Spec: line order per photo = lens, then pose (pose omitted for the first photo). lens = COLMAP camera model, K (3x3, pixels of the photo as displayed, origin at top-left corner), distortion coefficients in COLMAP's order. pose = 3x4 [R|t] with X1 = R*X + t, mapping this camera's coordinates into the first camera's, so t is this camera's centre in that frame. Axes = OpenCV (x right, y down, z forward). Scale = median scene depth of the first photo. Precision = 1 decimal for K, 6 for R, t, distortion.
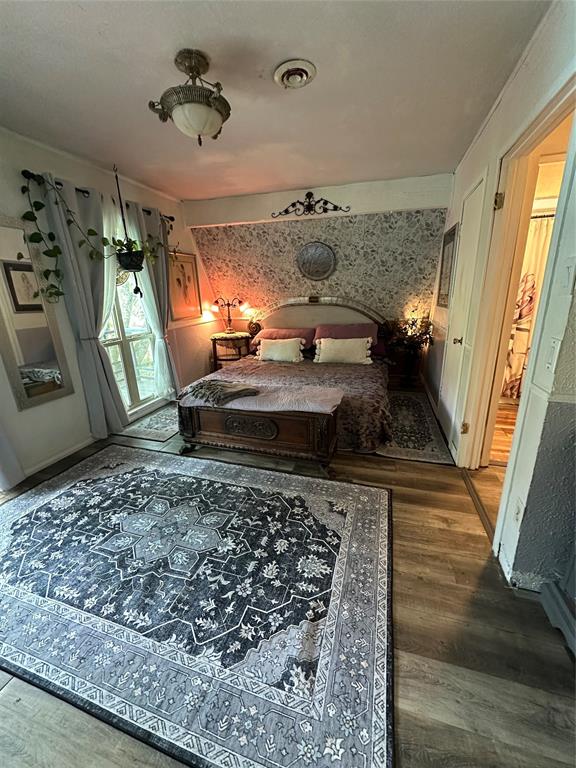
lens RADIAL K [[304.6, 0, 288.0], [0, 304.6, 383.2], [0, 0, 1]] dist [-0.002447, 0.000538]
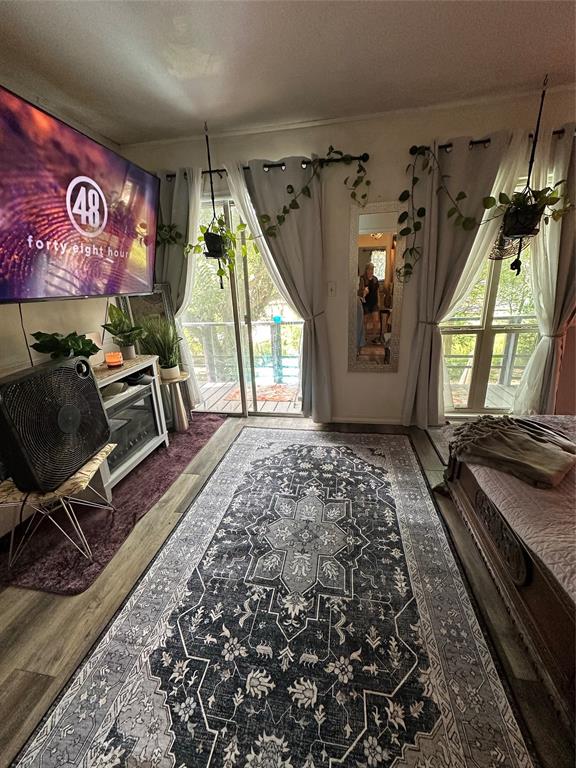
lens RADIAL K [[304.6, 0, 288.0], [0, 304.6, 383.2], [0, 0, 1]] dist [-0.002447, 0.000538]
pose [[0.131256, 0.329922, -0.934839, 0.308218], [-0.246073, 0.924327, 0.291662, -0.201250], [0.960323, 0.191756, 0.202509, 0.637053]]
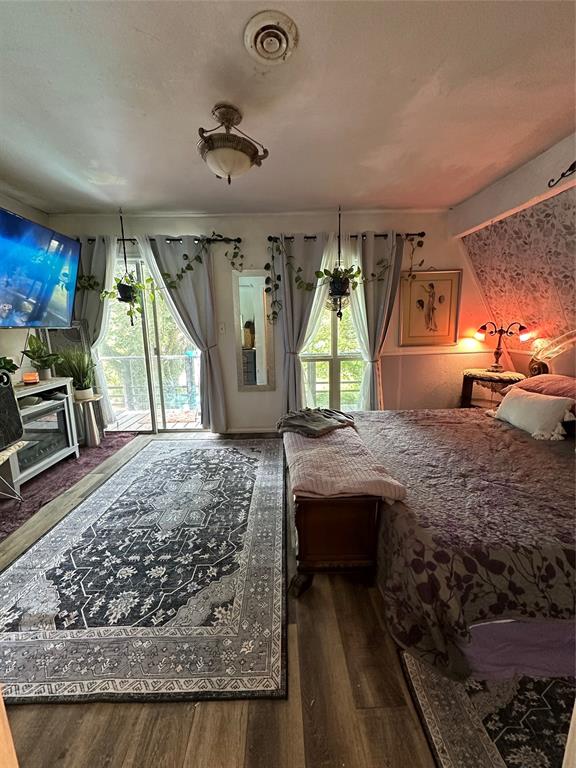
lens RADIAL K [[304.6, 0, 288.0], [0, 304.6, 383.2], [0, 0, 1]] dist [-0.002447, 0.000538]
pose [[0.316876, 0.193393, -0.928541, 0.793051], [-0.261096, 0.958953, 0.110624, -0.229798], [0.911822, 0.207384, 0.354363, 0.808516]]
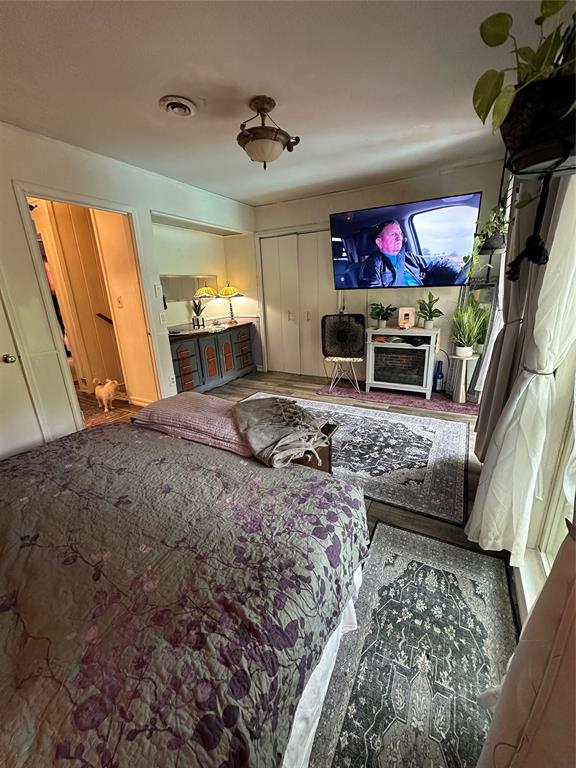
lens RADIAL K [[304.6, 0, 288.0], [0, 304.6, 383.2], [0, 0, 1]] dist [-0.002447, 0.000538]
pose [[-0.976485, -0.001153, 0.215582, -0.554053], [0.118151, 0.833571, 0.539629, -0.604216], [-0.180325, 0.552411, -0.813833, 2.114349]]
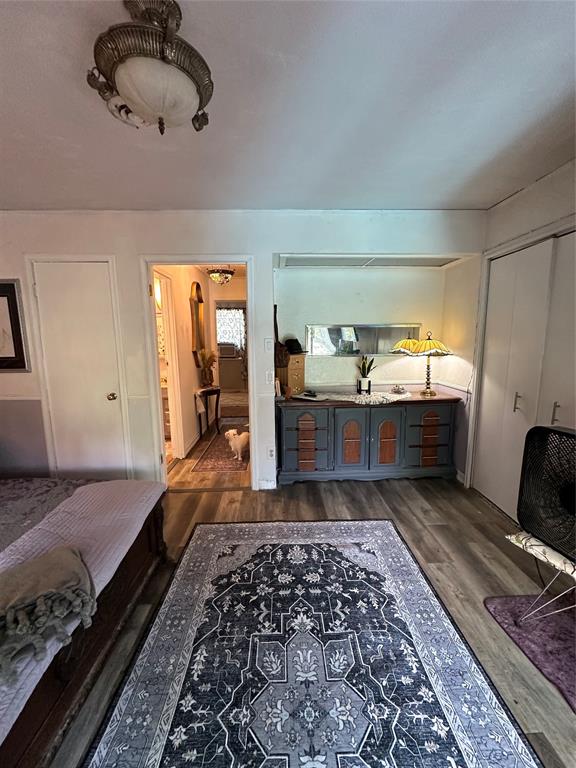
lens RADIAL K [[304.6, 0, 288.0], [0, 304.6, 383.2], [0, 0, 1]] dist [-0.002447, 0.000538]
pose [[-0.326403, -0.106902, 0.939166, -0.862312], [0.280124, 0.938010, 0.204126, -0.301821], [-0.902769, 0.329710, -0.276224, 0.940731]]
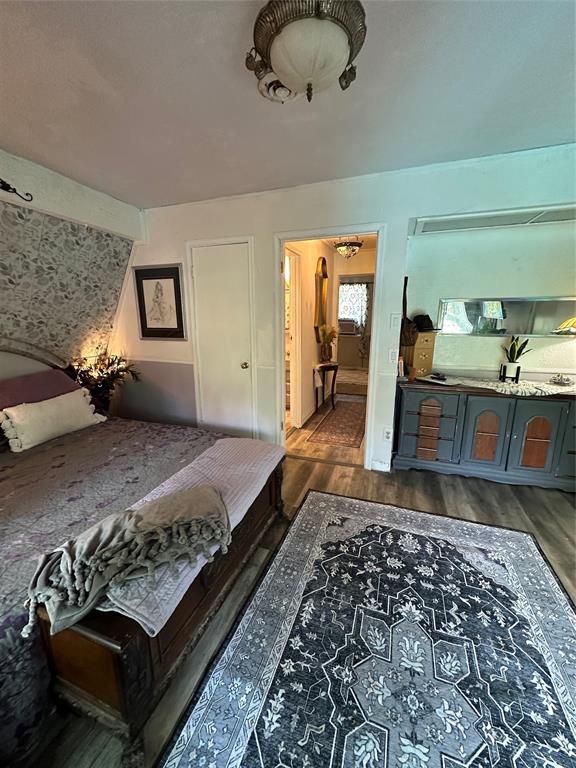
lens RADIAL K [[304.6, 0, 288.0], [0, 304.6, 383.2], [0, 0, 1]] dist [-0.002447, 0.000538]
pose [[0.044506, -0.188554, 0.981054, -0.852241], [0.279290, 0.945218, 0.168996, -0.302784], [-0.959175, 0.266478, 0.094729, 0.964737]]
